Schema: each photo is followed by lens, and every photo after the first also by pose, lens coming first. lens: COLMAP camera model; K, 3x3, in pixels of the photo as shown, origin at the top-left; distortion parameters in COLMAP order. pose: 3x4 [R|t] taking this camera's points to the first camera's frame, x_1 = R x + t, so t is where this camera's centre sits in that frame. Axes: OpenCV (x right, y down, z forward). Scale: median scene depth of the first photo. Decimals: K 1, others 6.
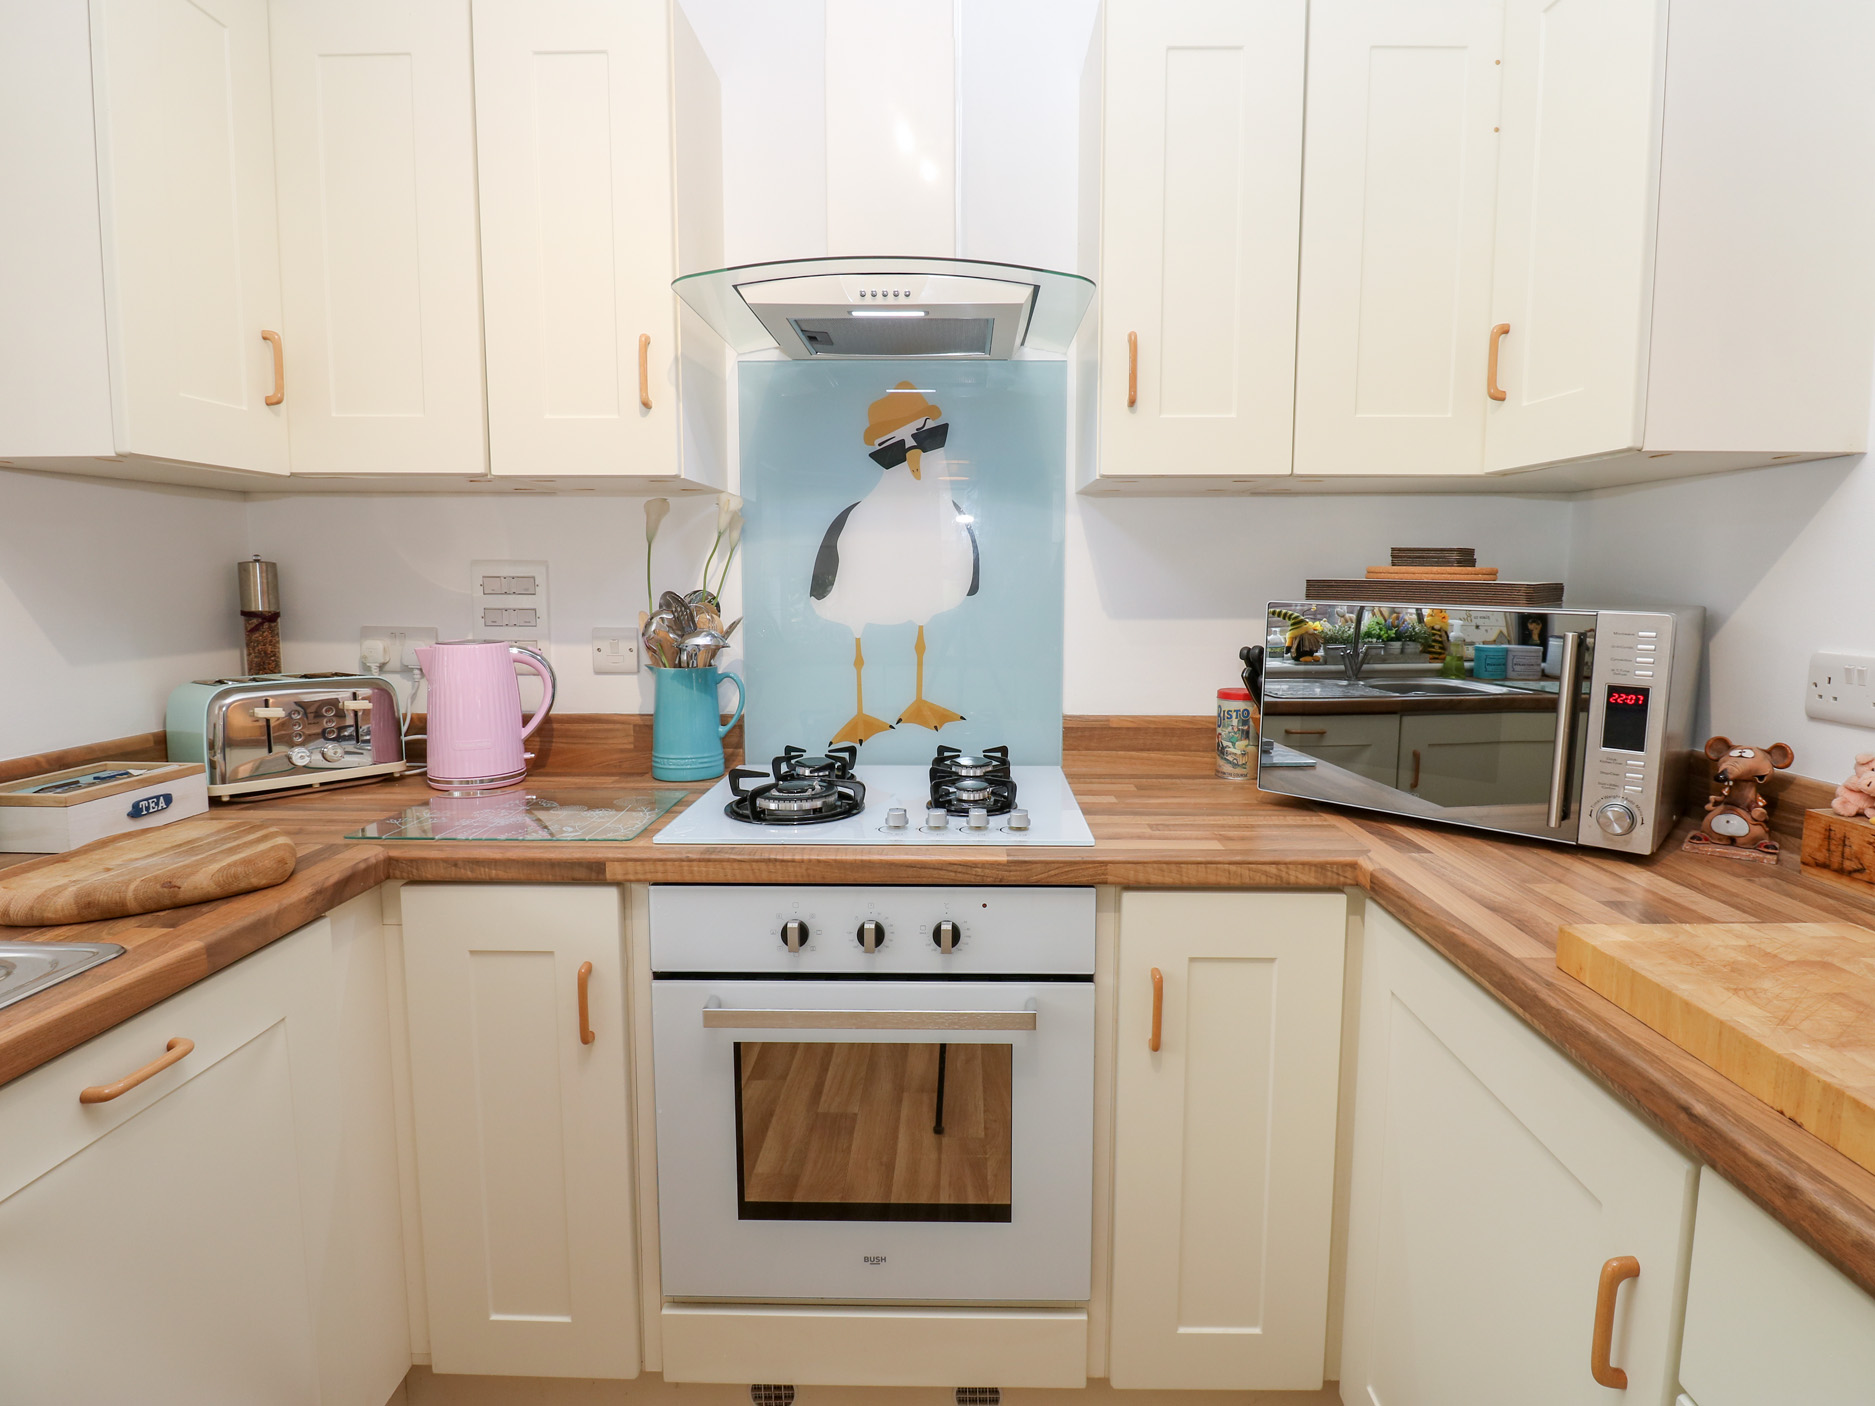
lens RADIAL K [[989.5, 0, 945.7], [0, 989.5, 678.1], [0, 0, 1]] dist [0.000750, -0.014736]
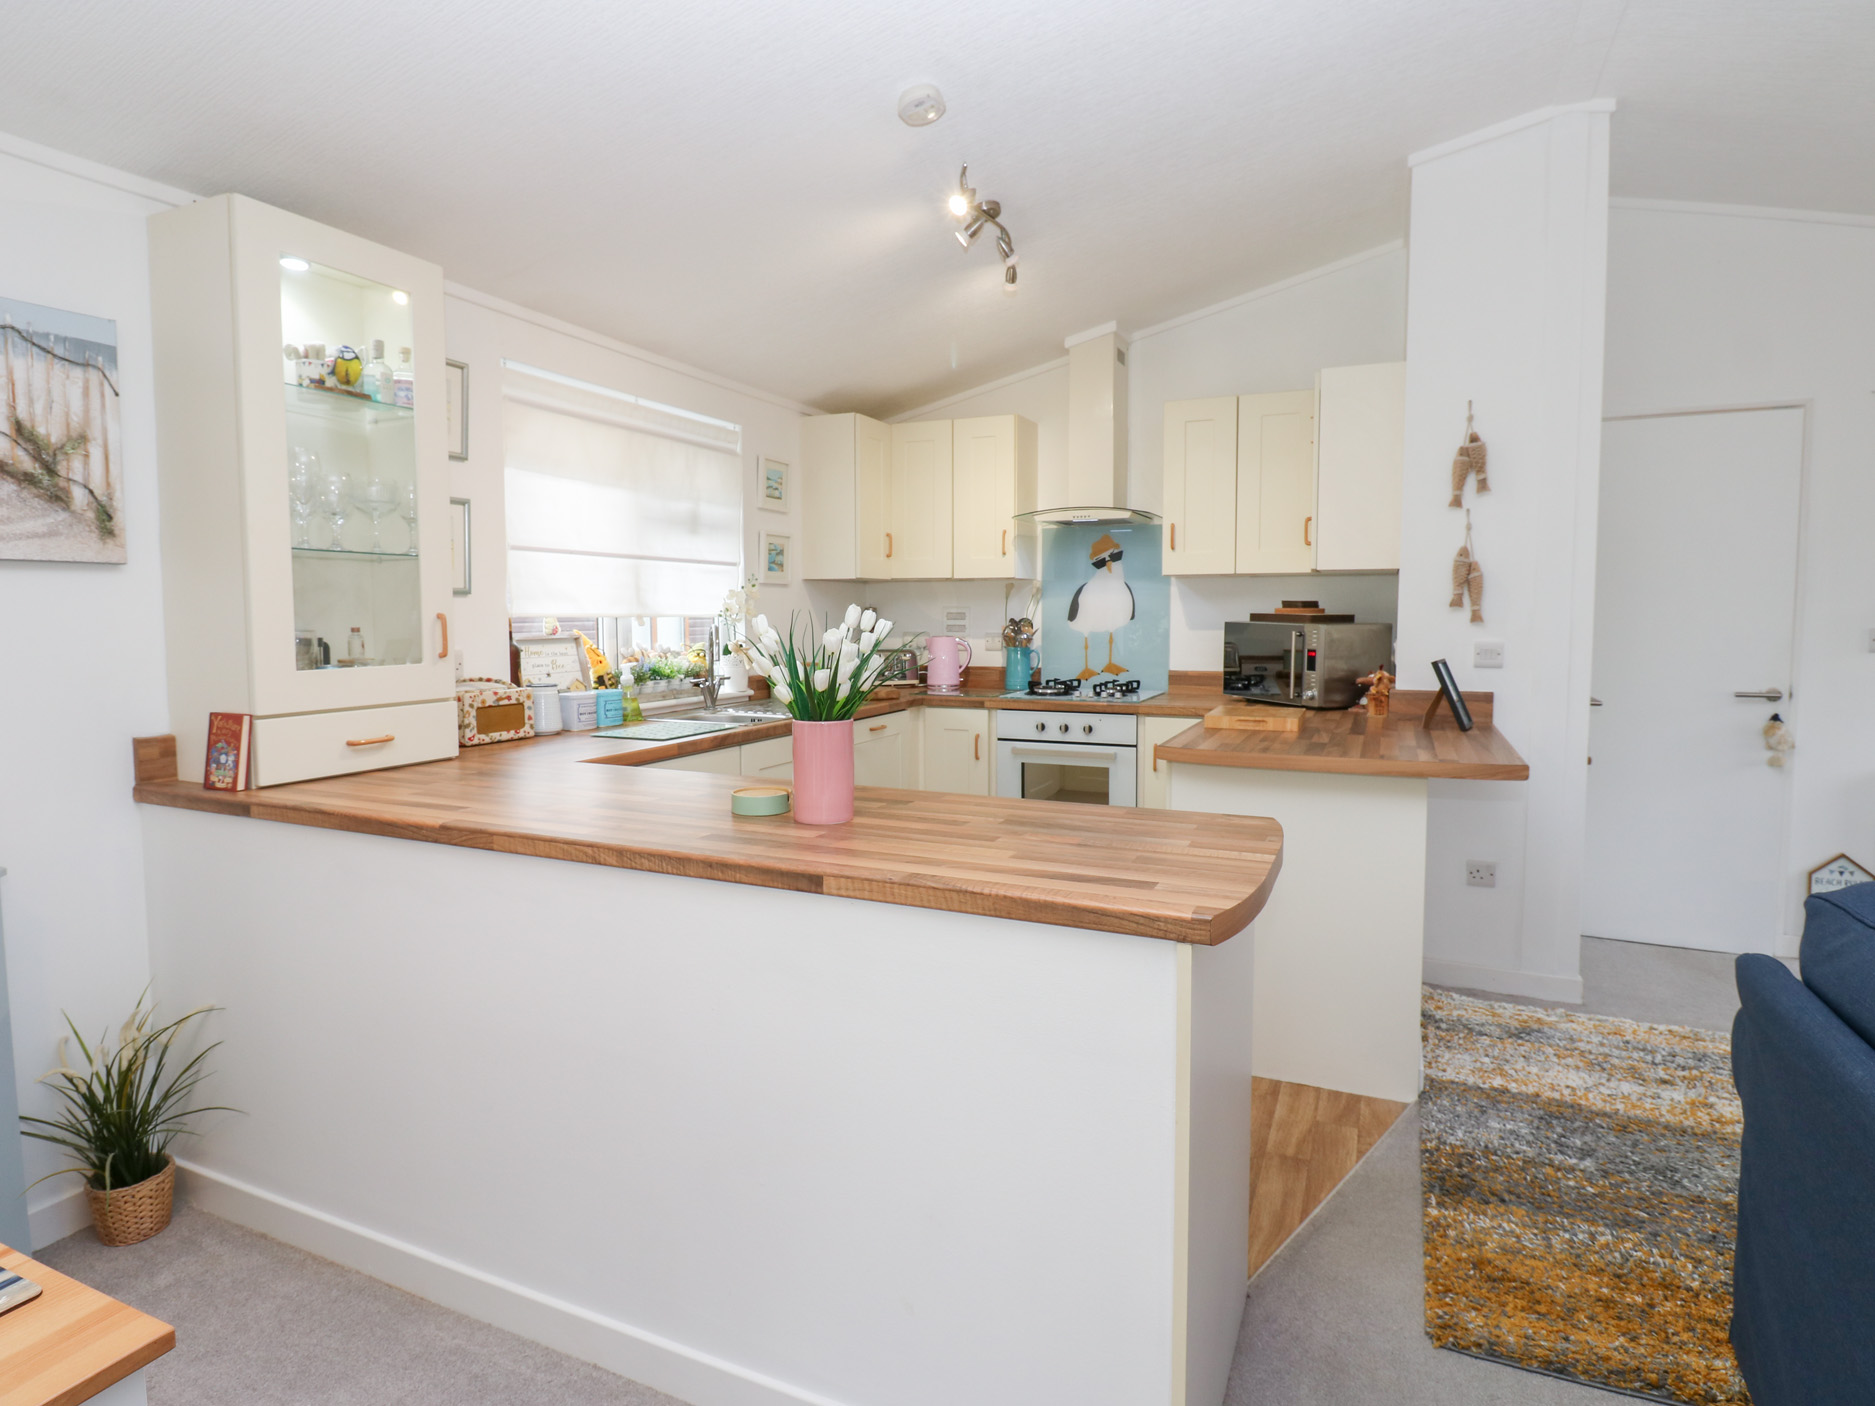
lens RADIAL K [[989.5, 0, 952.0], [0, 989.5, 681.5], [0, 0, 1]] dist [0.000750, -0.014736]
pose [[0.924613, 0.025308, -0.380067, 0.583200], [-0.036671, 0.999070, -0.022687, 0.148237], [0.379139, 0.034915, 0.924681, -1.509749]]
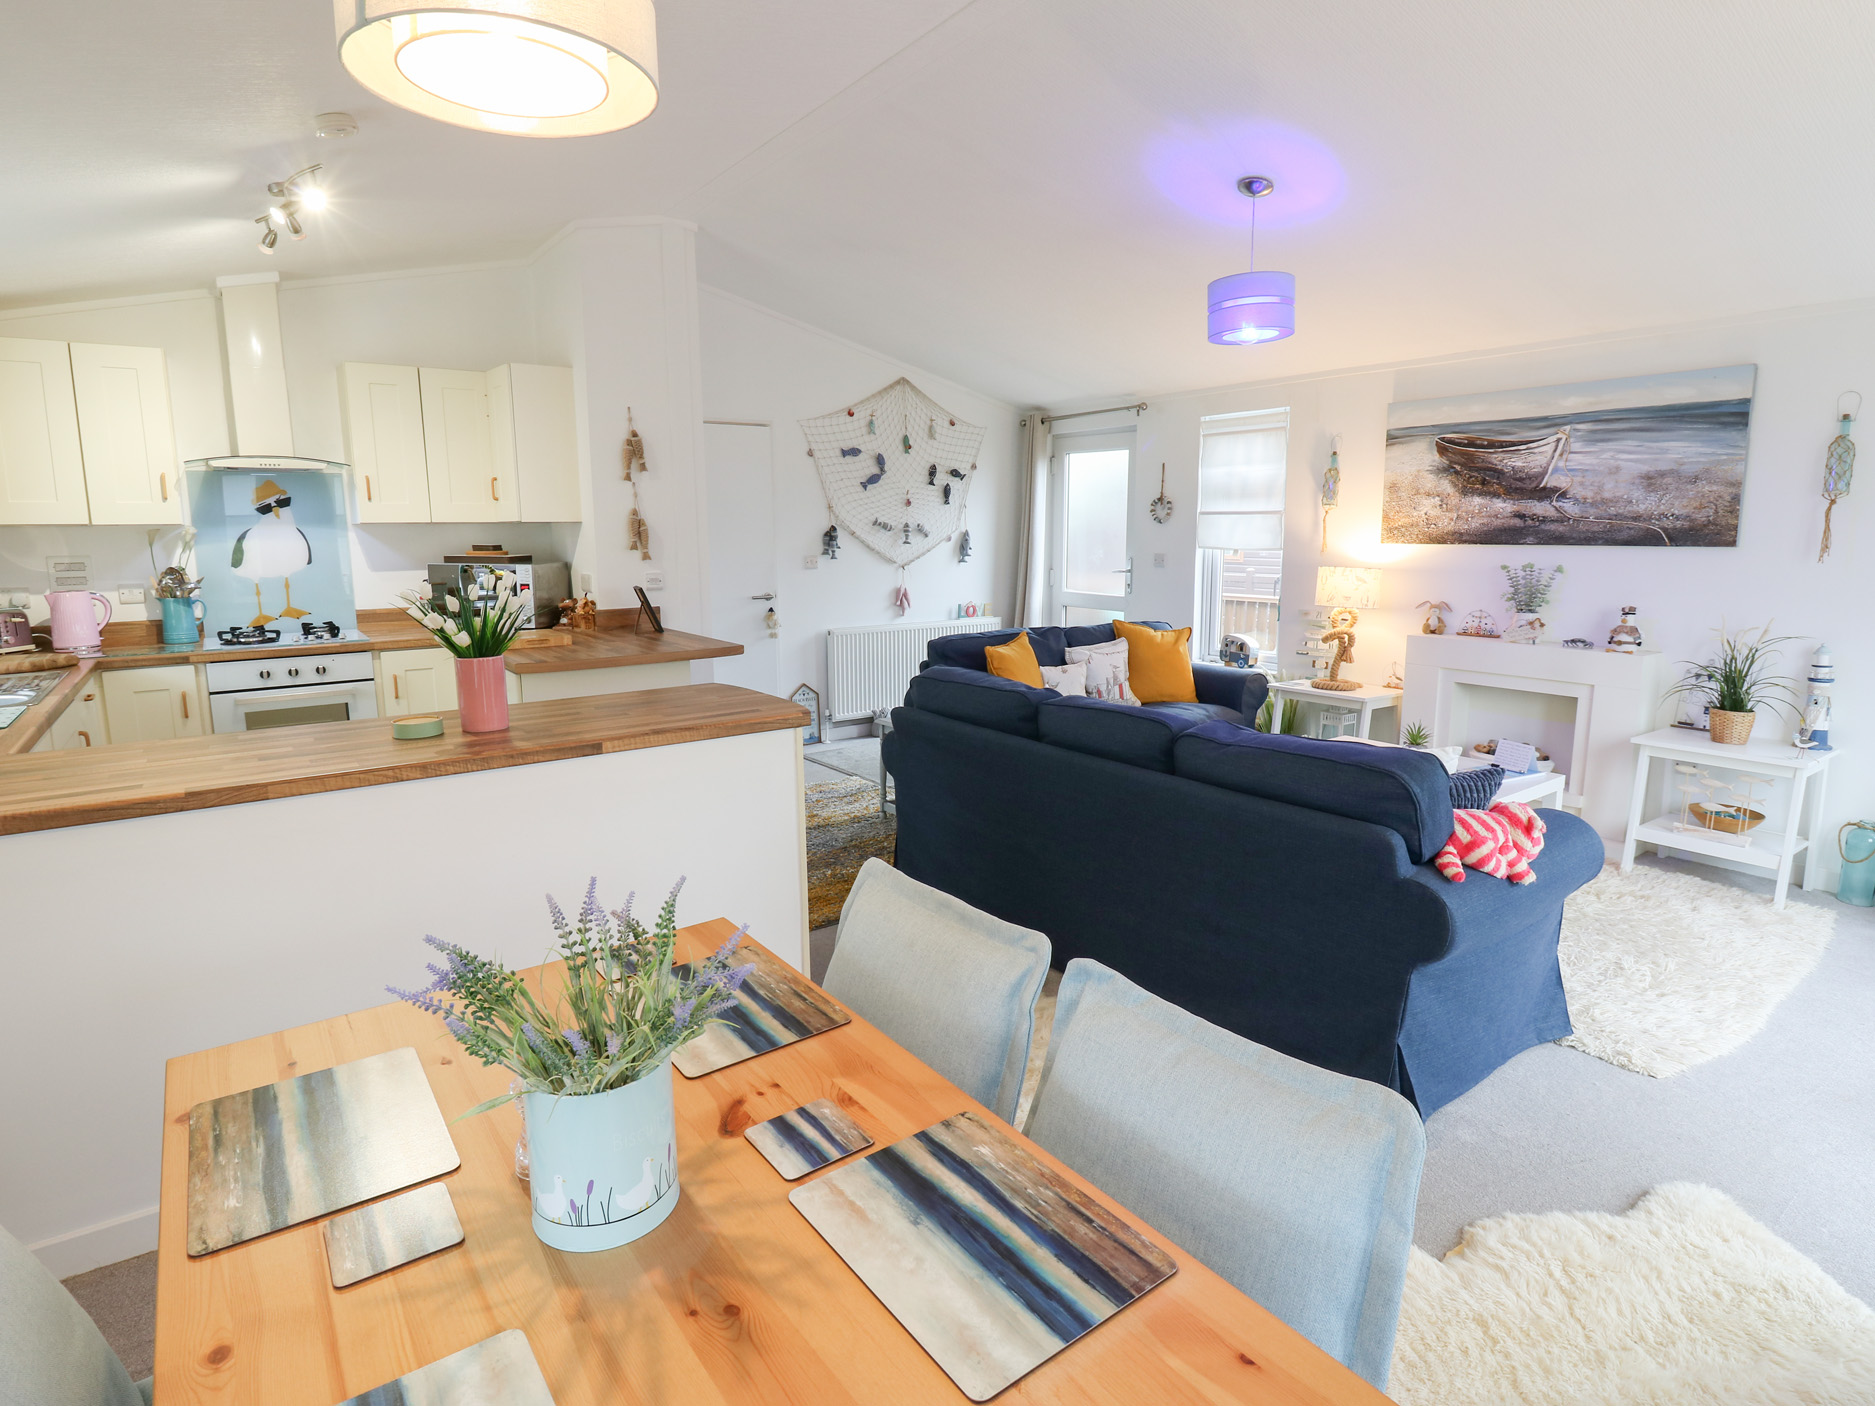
lens RADIAL K [[989.5, 0, 949.9], [0, 989.5, 681.6], [0, 0, 1]] dist [0.000750, -0.014736]
pose [[0.790361, -0.100529, 0.604337, -0.248570], [0.068751, 0.994768, 0.075562, 0.144757], [-0.608771, -0.018173, 0.793138, -2.132458]]
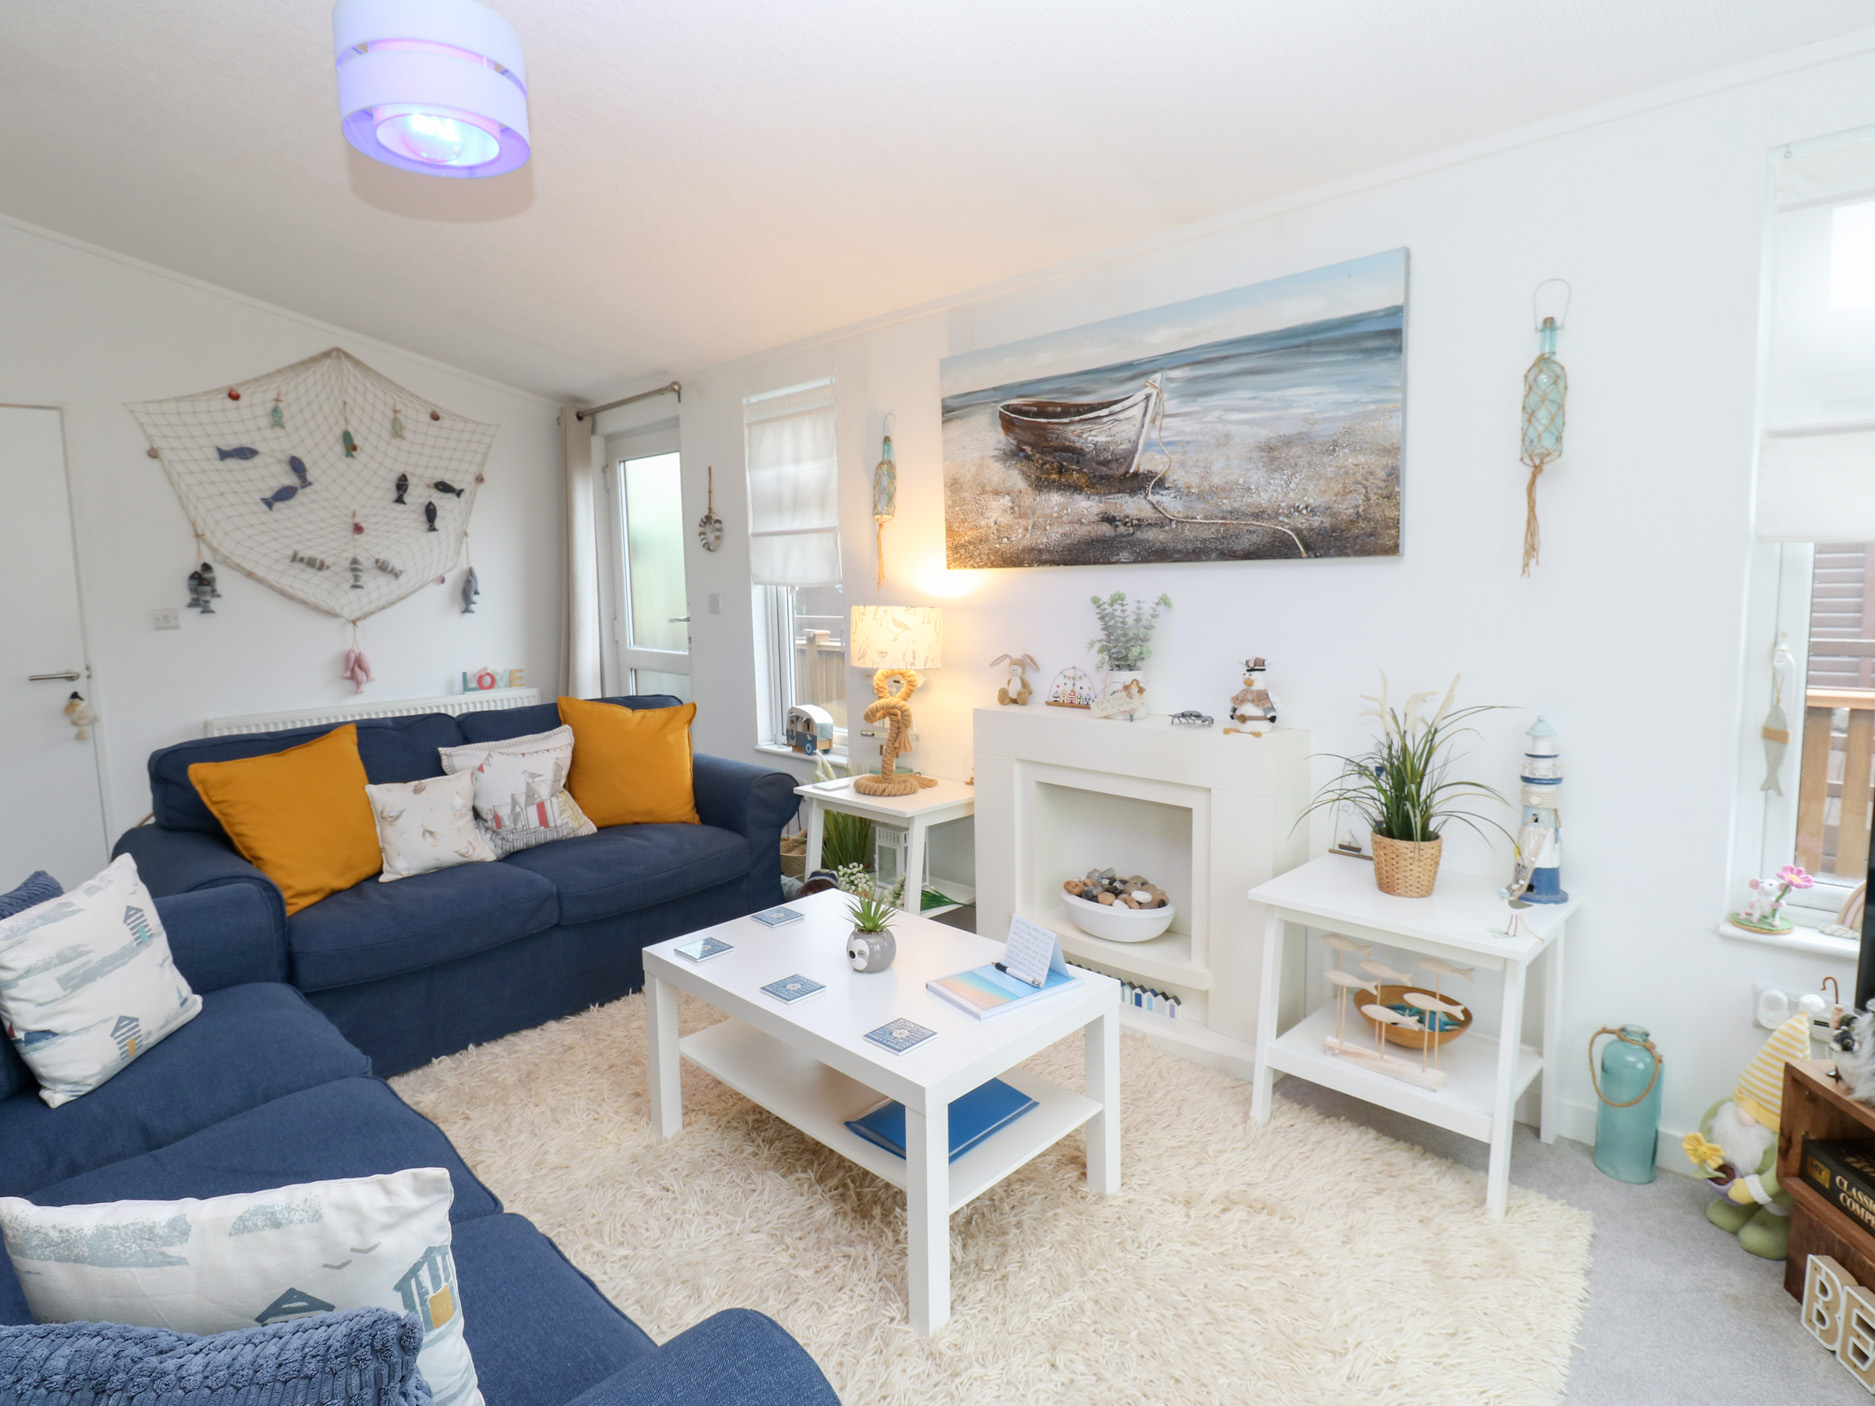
lens RADIAL K [[989.5, 0, 949.3], [0, 989.5, 676.4], [0, 0, 1]] dist [0.000750, -0.014736]
pose [[0.685075, -0.093725, 0.722418, 1.150671], [0.098875, 0.994475, 0.035257, 0.188092], [-0.721731, 0.047276, 0.690557, -1.917630]]
